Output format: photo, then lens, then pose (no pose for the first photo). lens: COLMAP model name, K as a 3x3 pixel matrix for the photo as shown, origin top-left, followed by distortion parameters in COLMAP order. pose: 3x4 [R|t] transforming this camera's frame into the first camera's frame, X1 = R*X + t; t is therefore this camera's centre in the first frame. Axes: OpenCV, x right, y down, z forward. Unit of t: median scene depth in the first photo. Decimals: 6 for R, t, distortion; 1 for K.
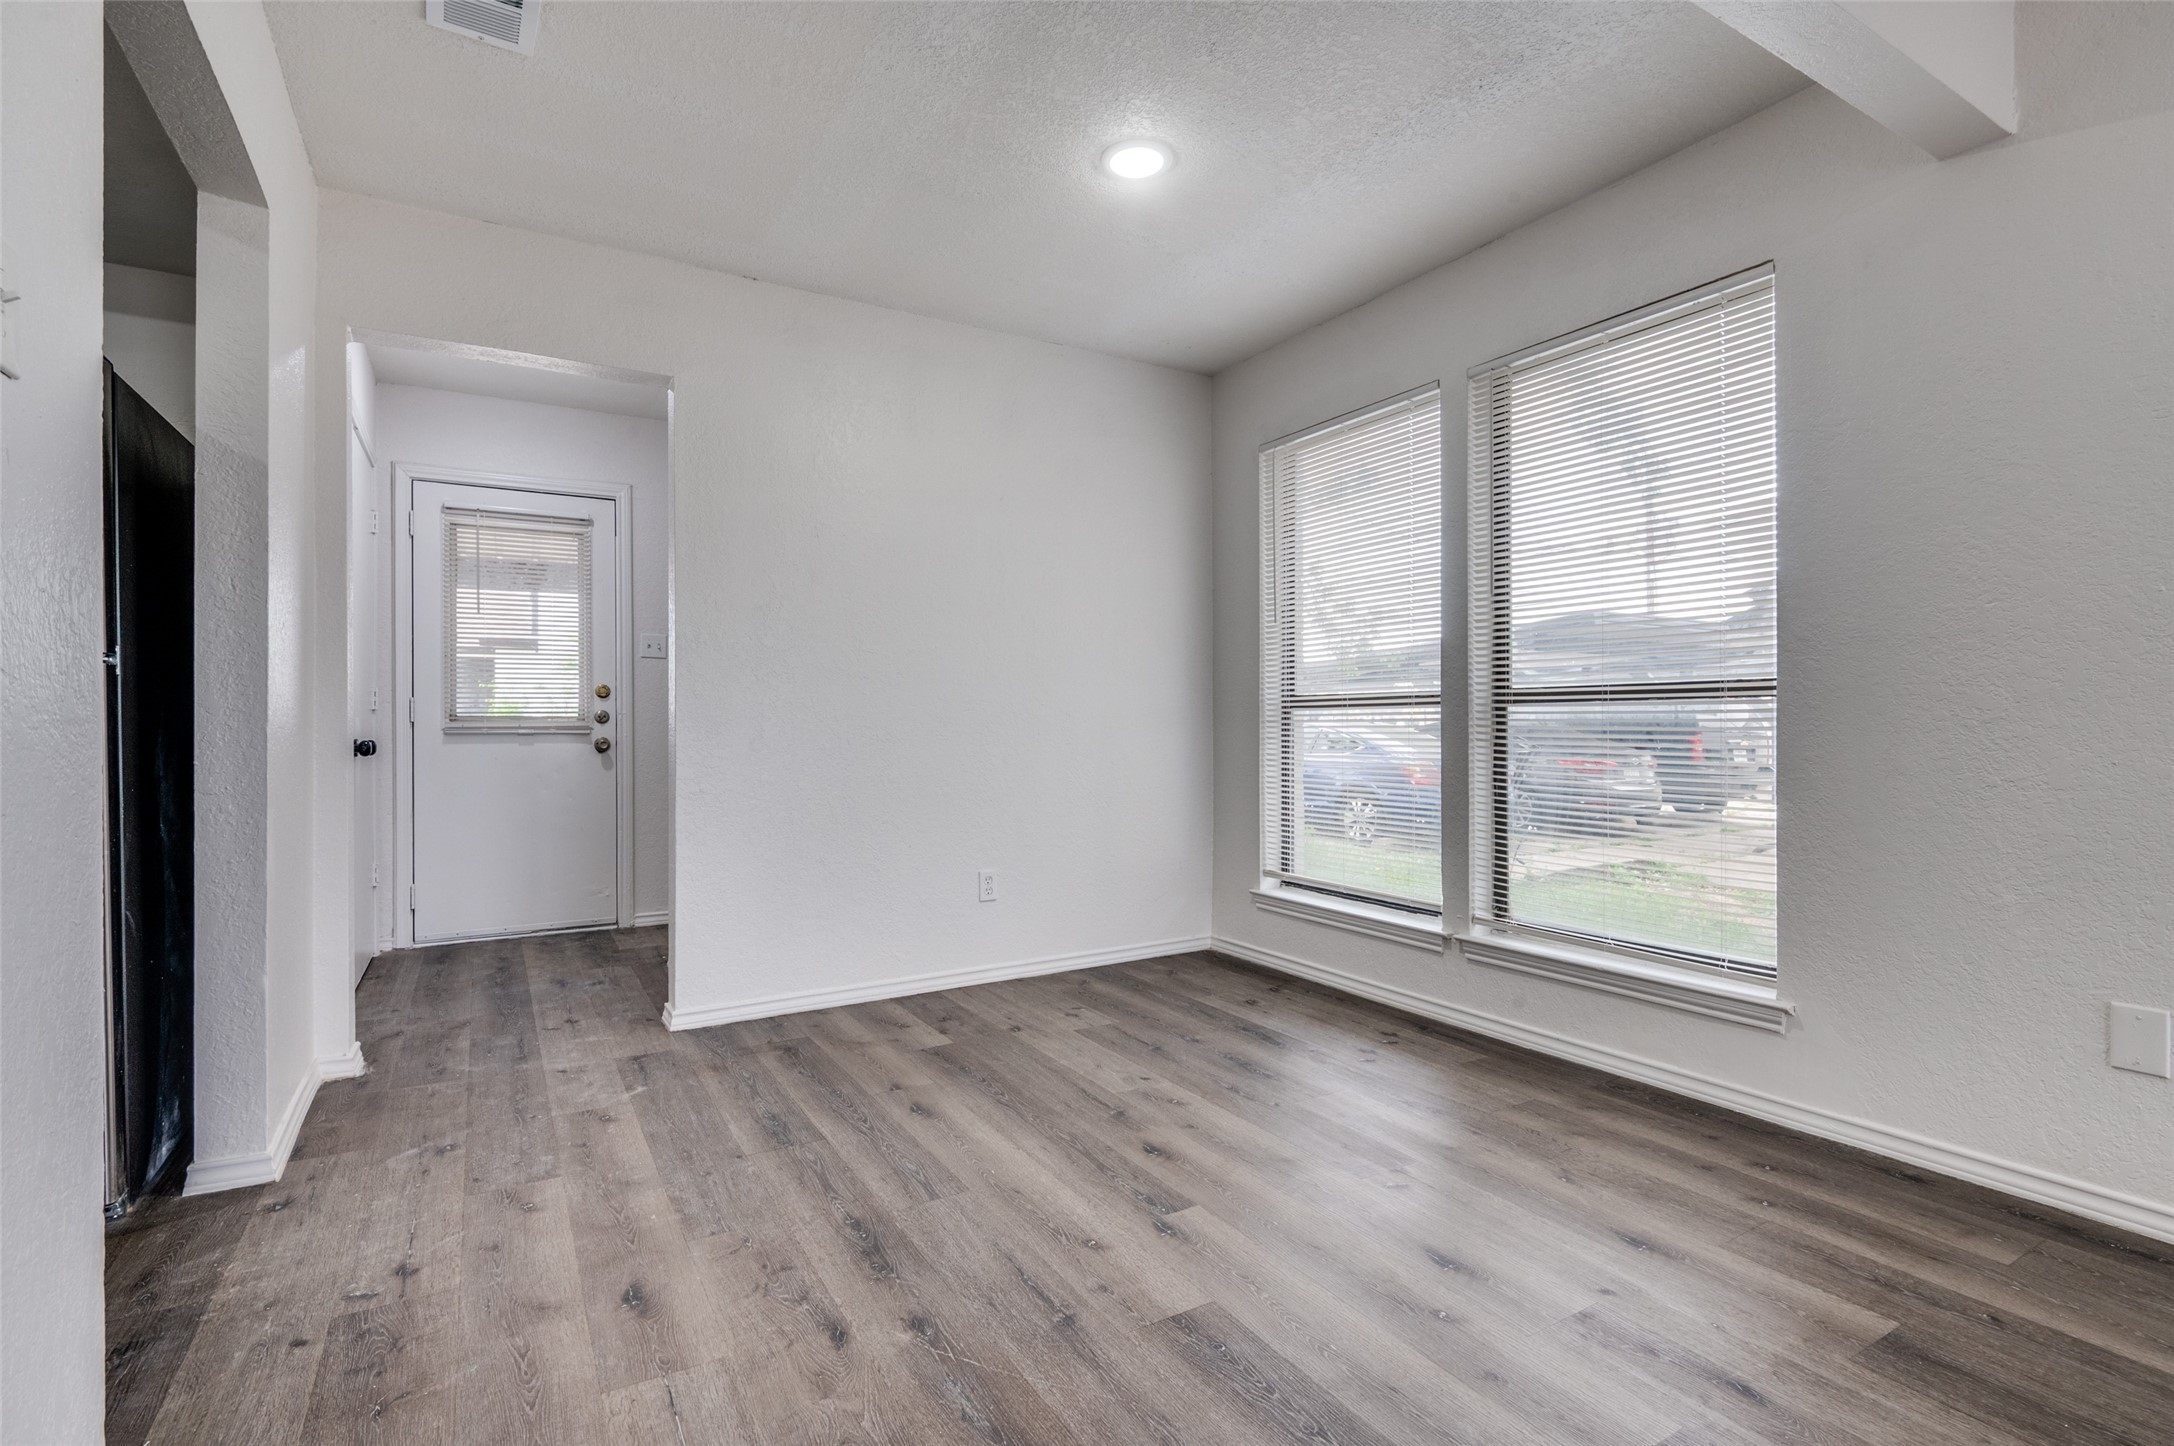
lens RADIAL K [[1011.3, 0, 1079.7], [0, 1011.3, 728.4], [0, 0, 1]] dist [0.018636, -0.014937]
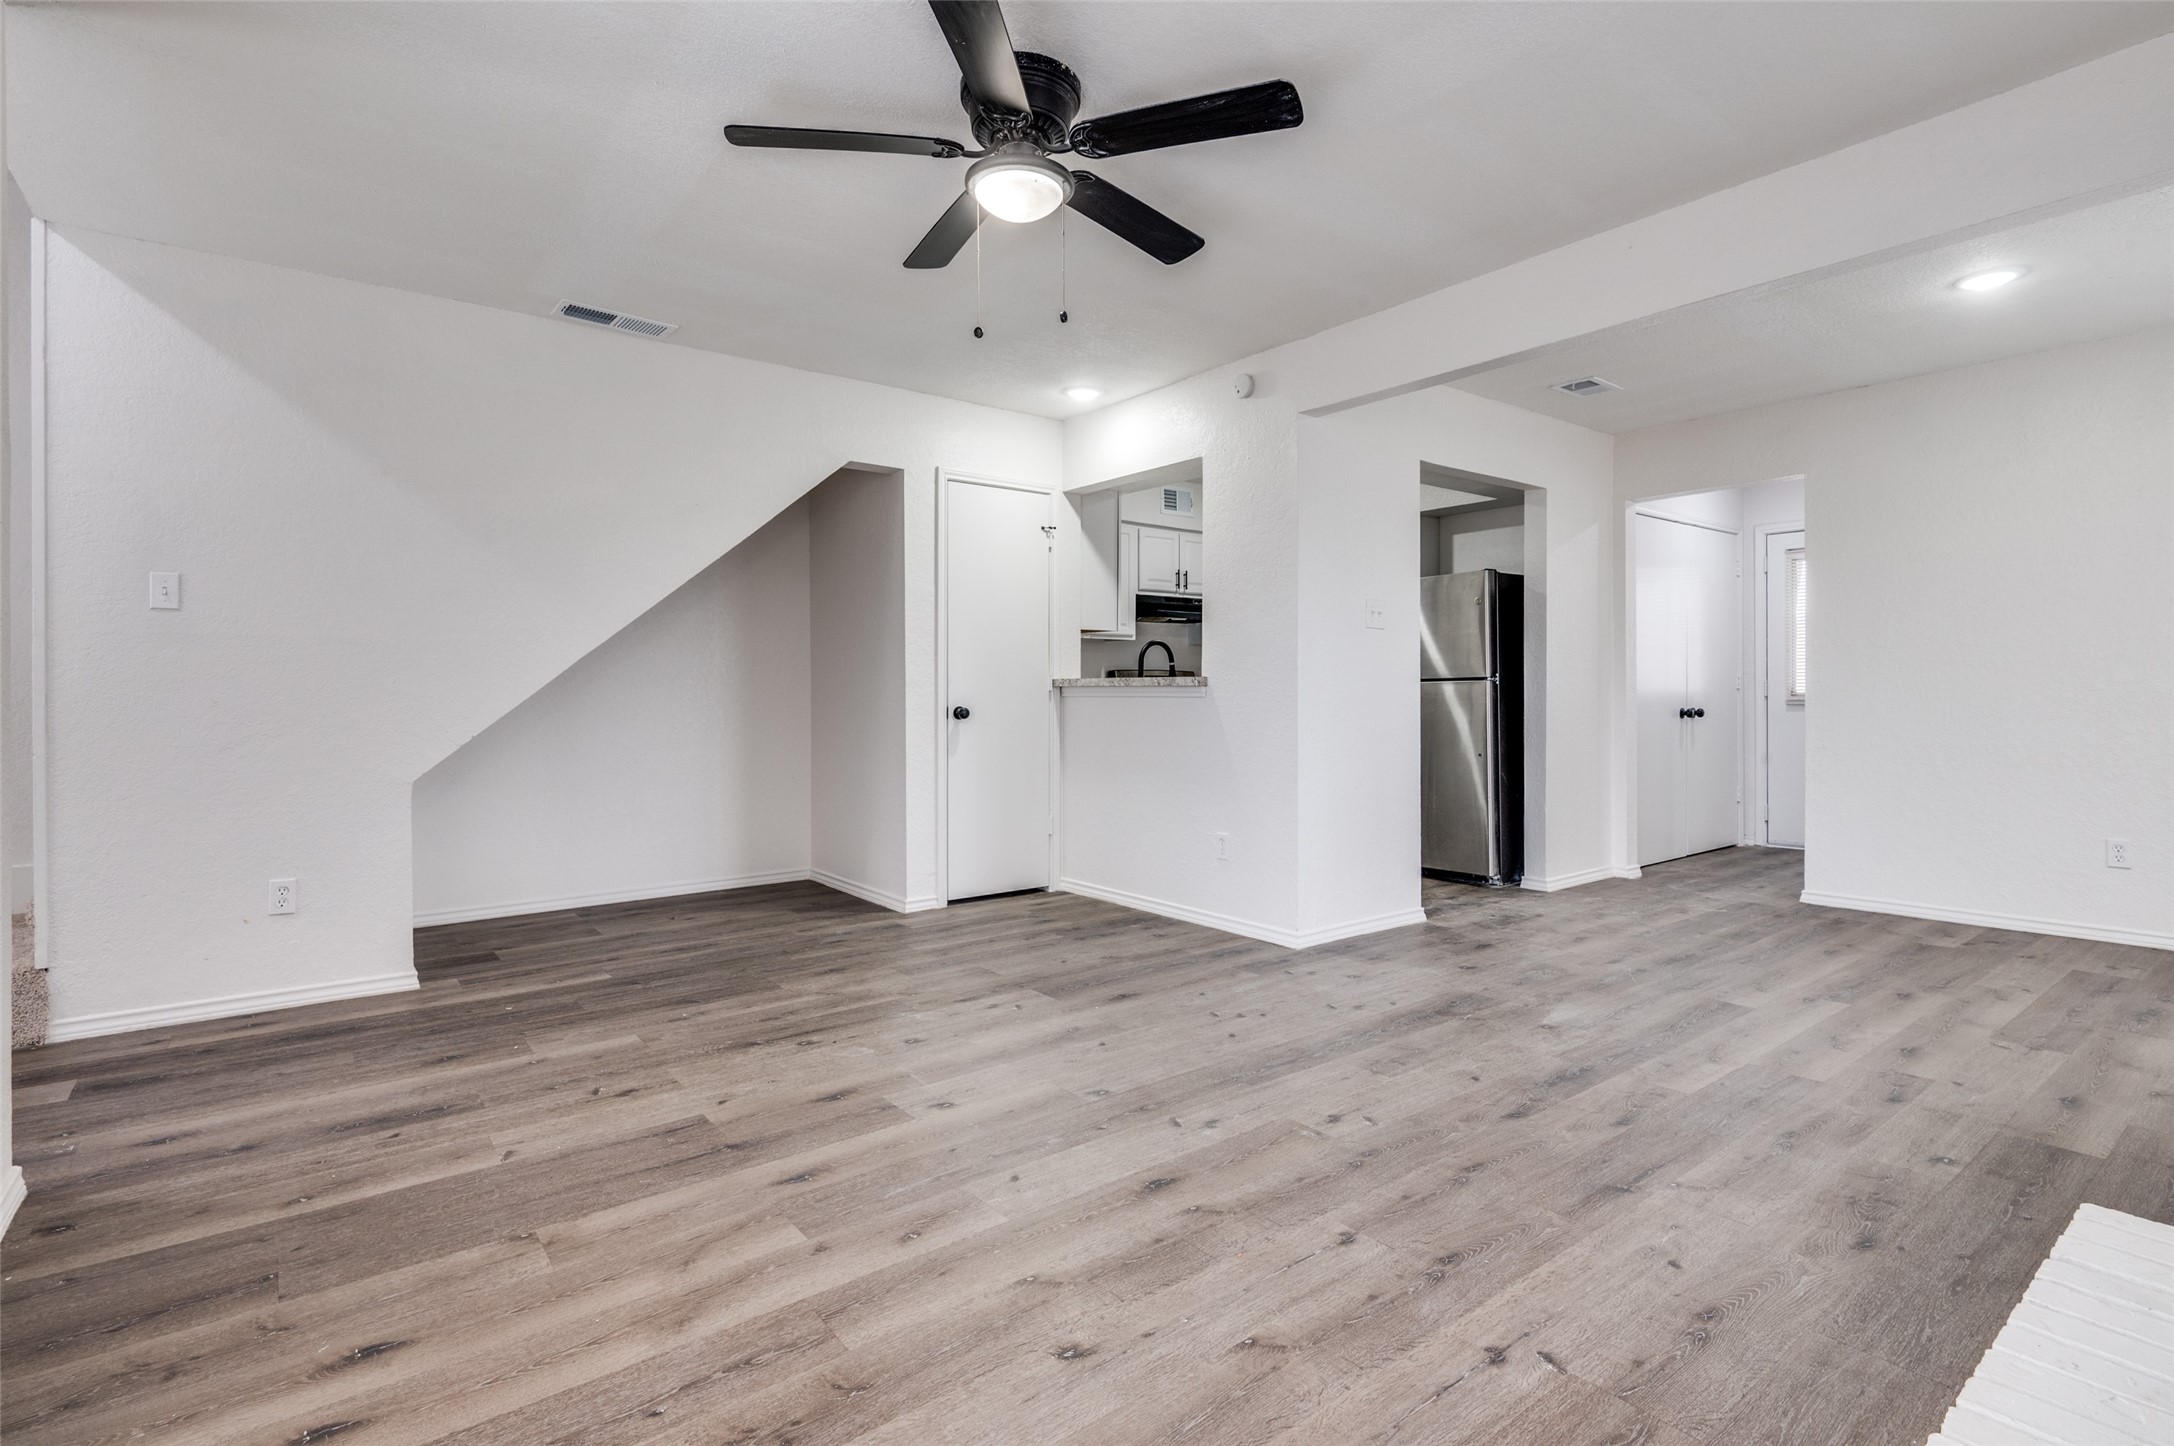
lens RADIAL K [[1040.4, 0, 1079.4], [0, 1040.4, 711.8], [0, 0, 1]] dist [0.012557, -0.013183]
pose [[0.124046, 0.019710, -0.992081, 0.863235], [0.002340, 0.999794, 0.020156, -0.019941], [0.992274, -0.004822, 0.123975, -0.231853]]
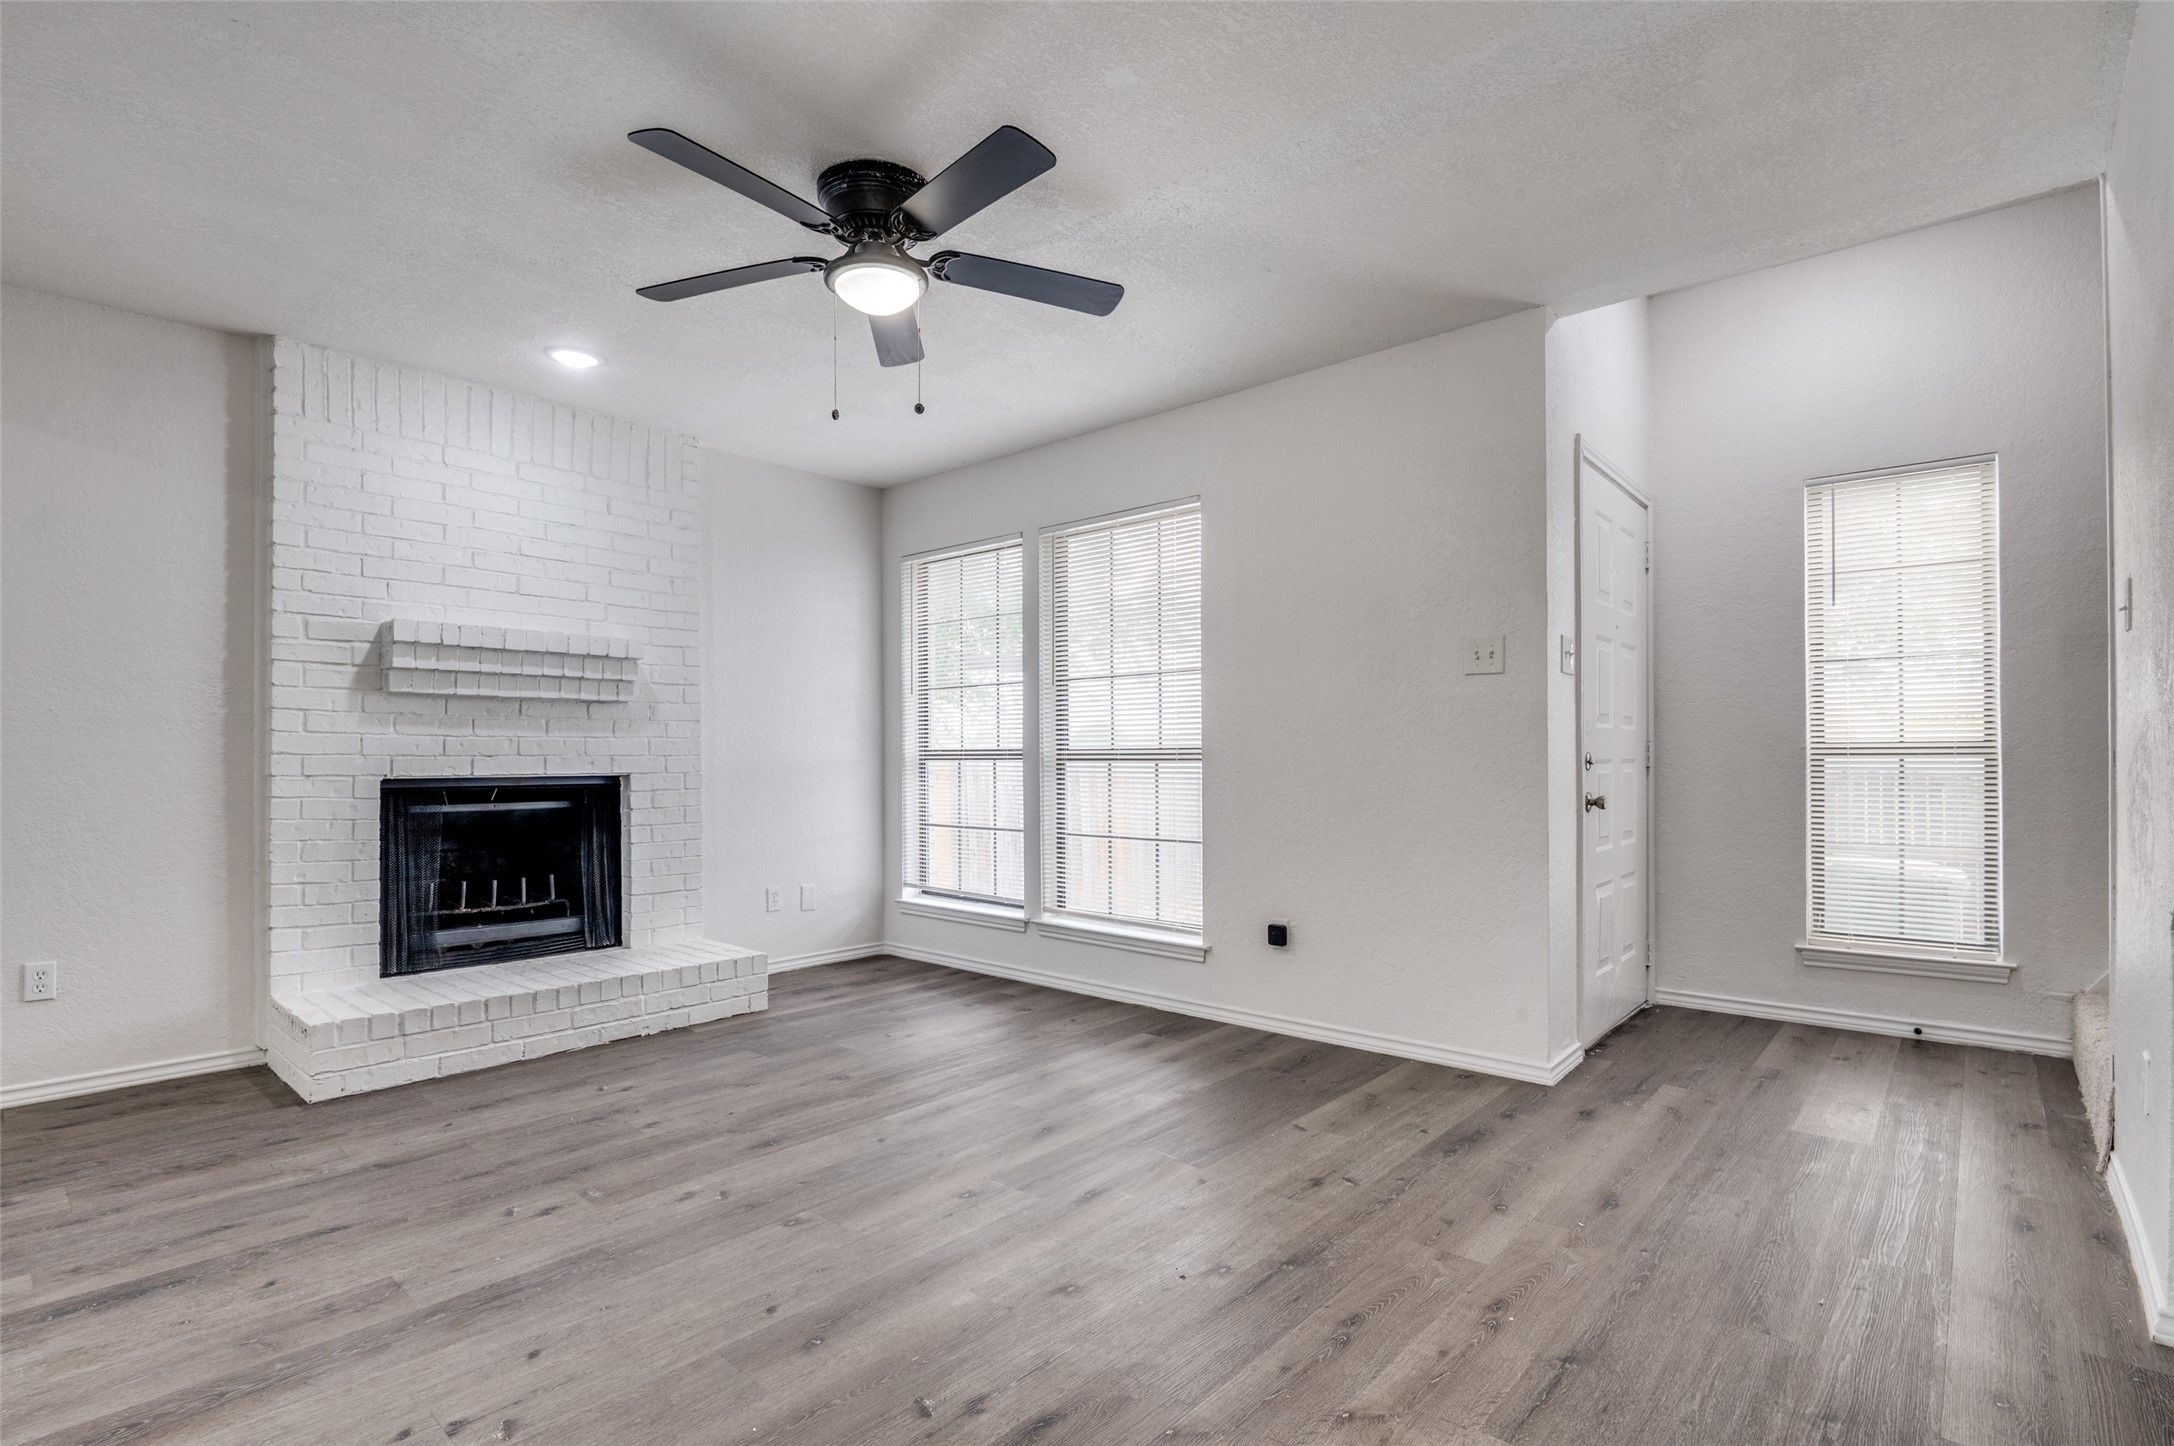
lens RADIAL K [[1028.7, 0, 1084.6], [0, 1028.7, 756.8], [0, 0, 1]] dist [-0.003311, -0.015038]
pose [[-0.314325, 0.004942, 0.949302, -0.456317], [0.006410, 0.999975, -0.003084, -0.017817], [-0.949294, 0.005116, -0.314349, -0.105425]]
